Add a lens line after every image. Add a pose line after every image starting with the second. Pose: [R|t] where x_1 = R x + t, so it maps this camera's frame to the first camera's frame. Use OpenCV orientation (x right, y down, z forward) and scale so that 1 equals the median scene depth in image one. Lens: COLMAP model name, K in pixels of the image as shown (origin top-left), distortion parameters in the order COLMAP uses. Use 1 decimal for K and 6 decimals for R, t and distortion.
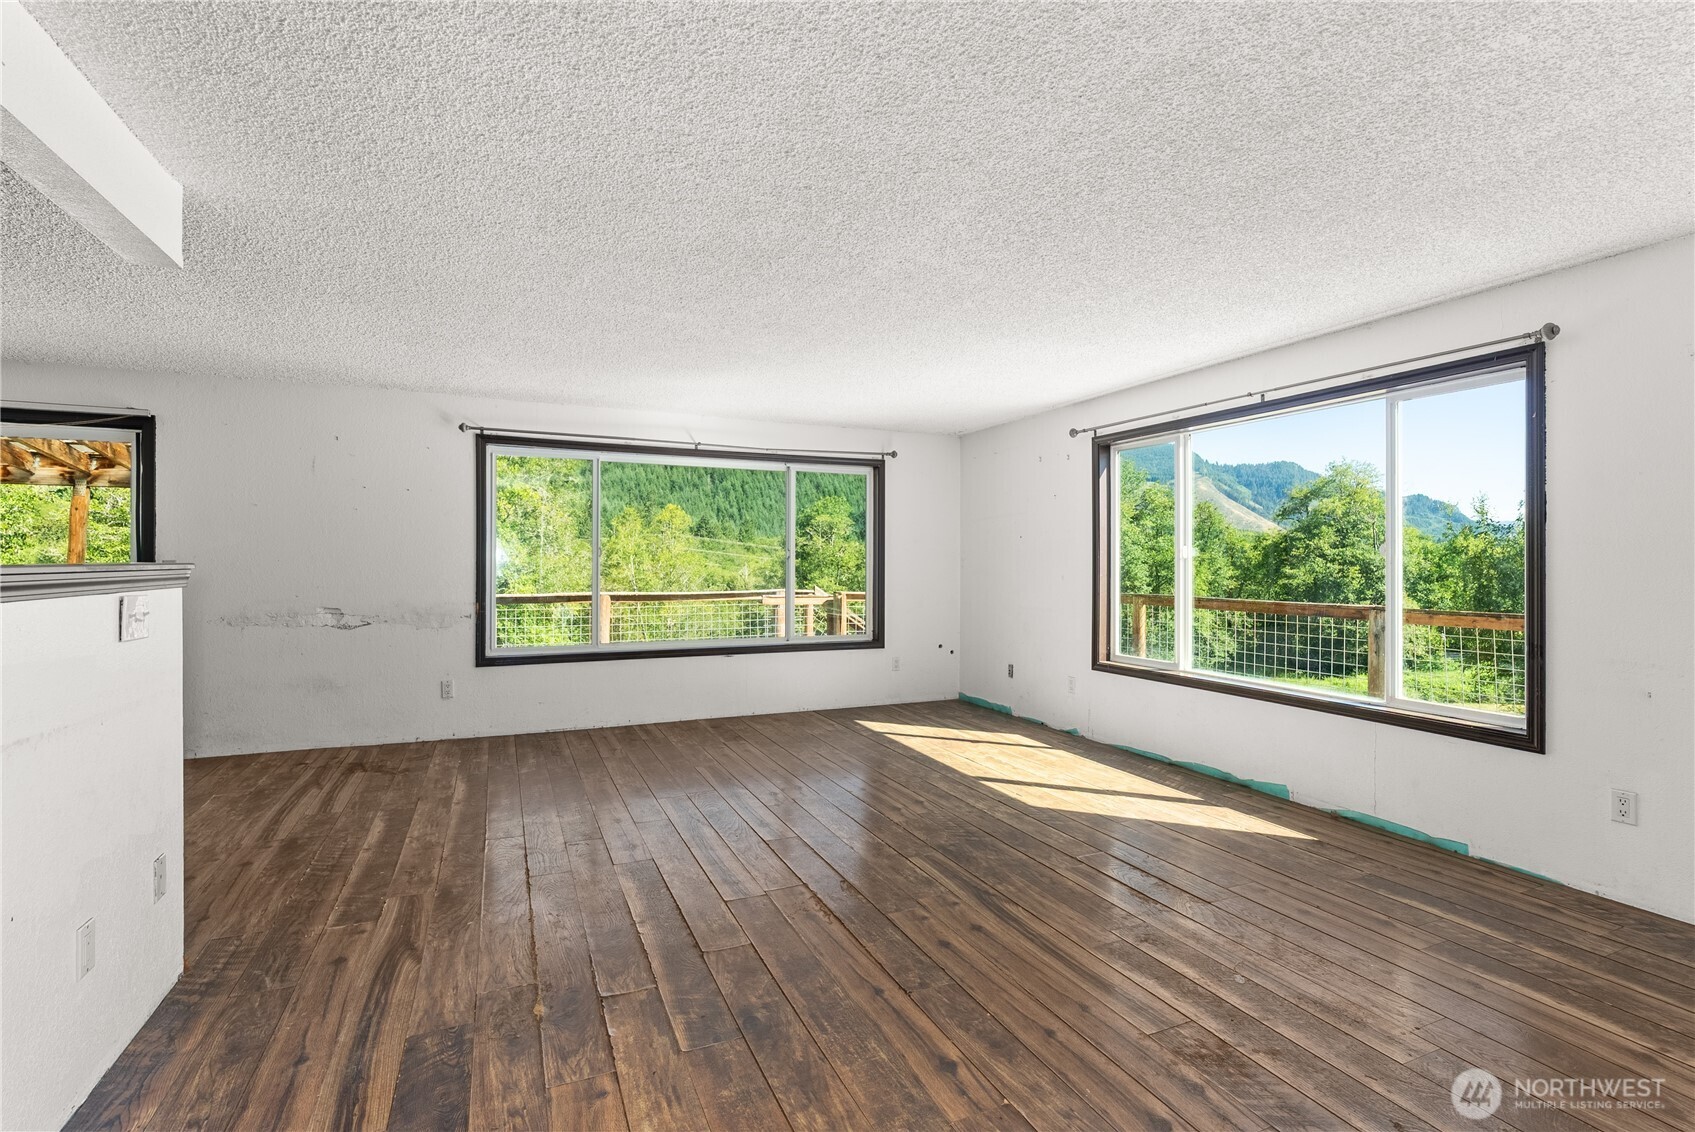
lens RADIAL K [[773.0, 0, 837.3], [0, 773.0, 565.6], [0, 0, 1]] dist [-0.010900, 0.001793]
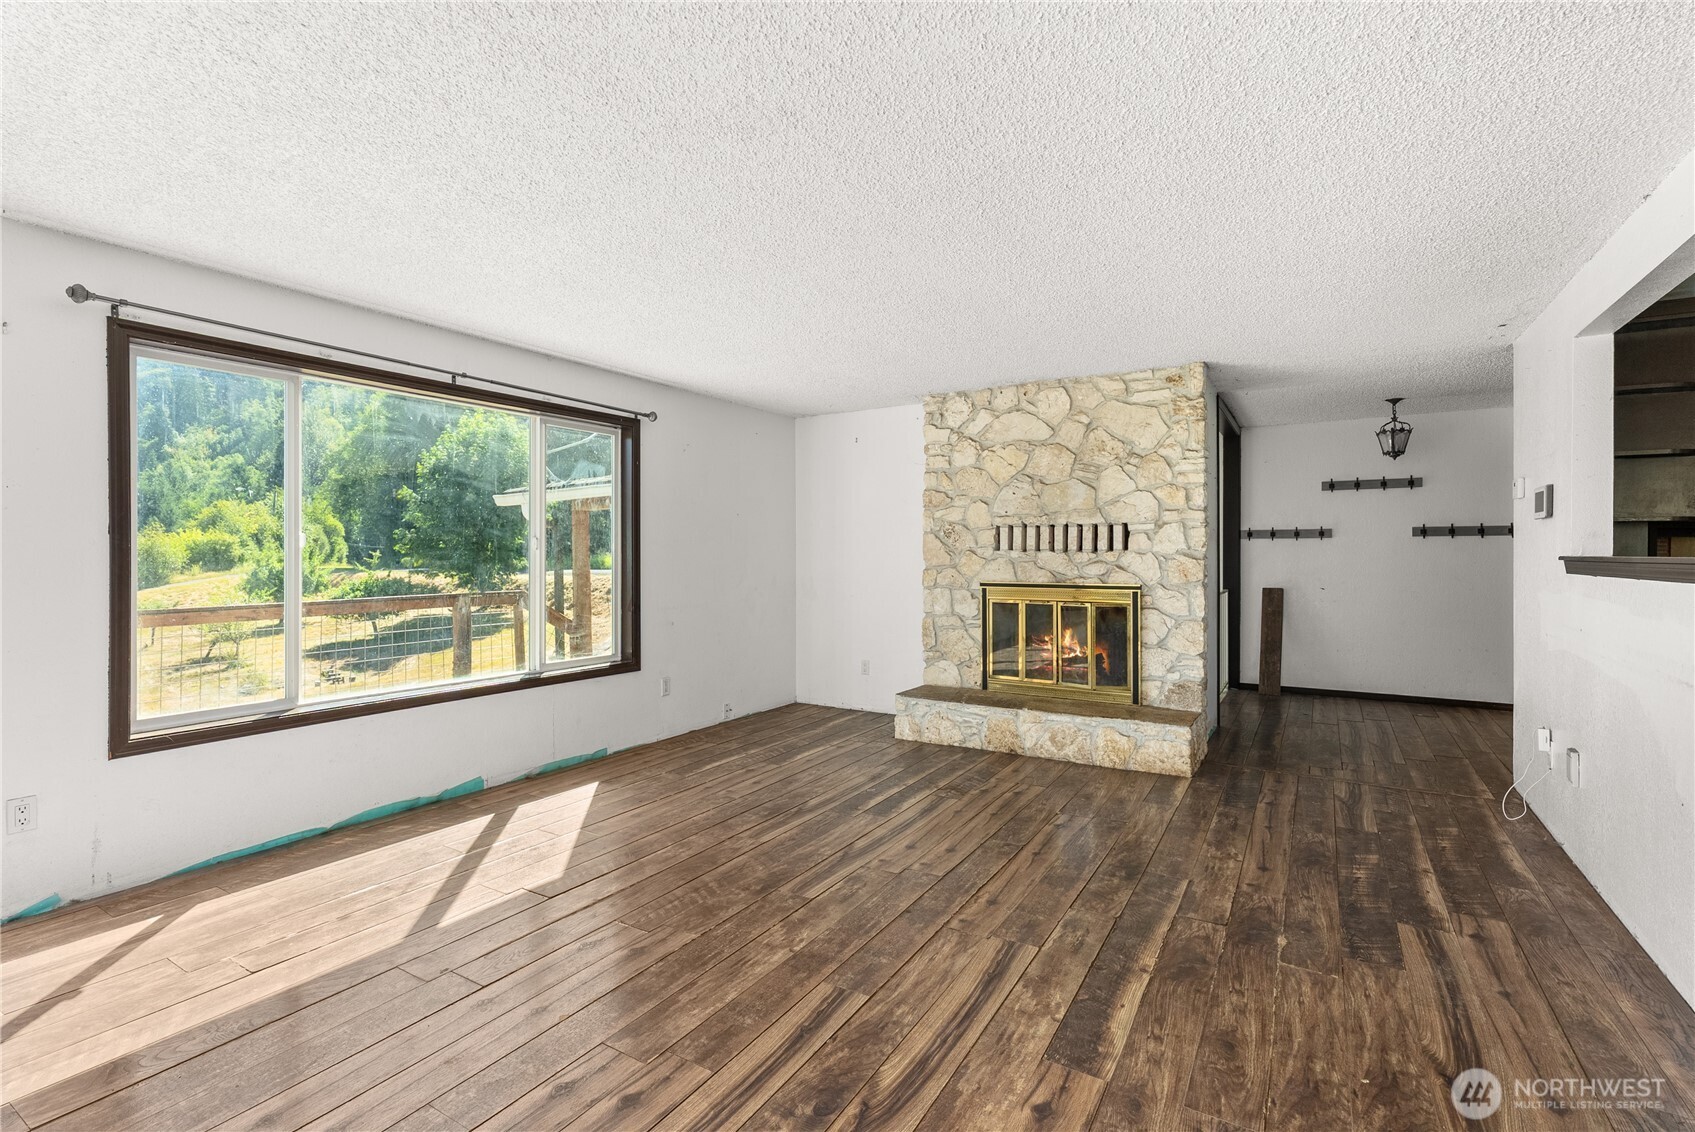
lens RADIAL K [[773.0, 0, 849.7], [0, 773.0, 559.7], [0, 0, 1]] dist [-0.010900, 0.001793]
pose [[-0.577974, -0.008089, 0.816015, -0.775974], [0.002861, 0.999925, 0.011939, -0.011270], [-0.816050, 0.009235, -0.577907, 1.790415]]
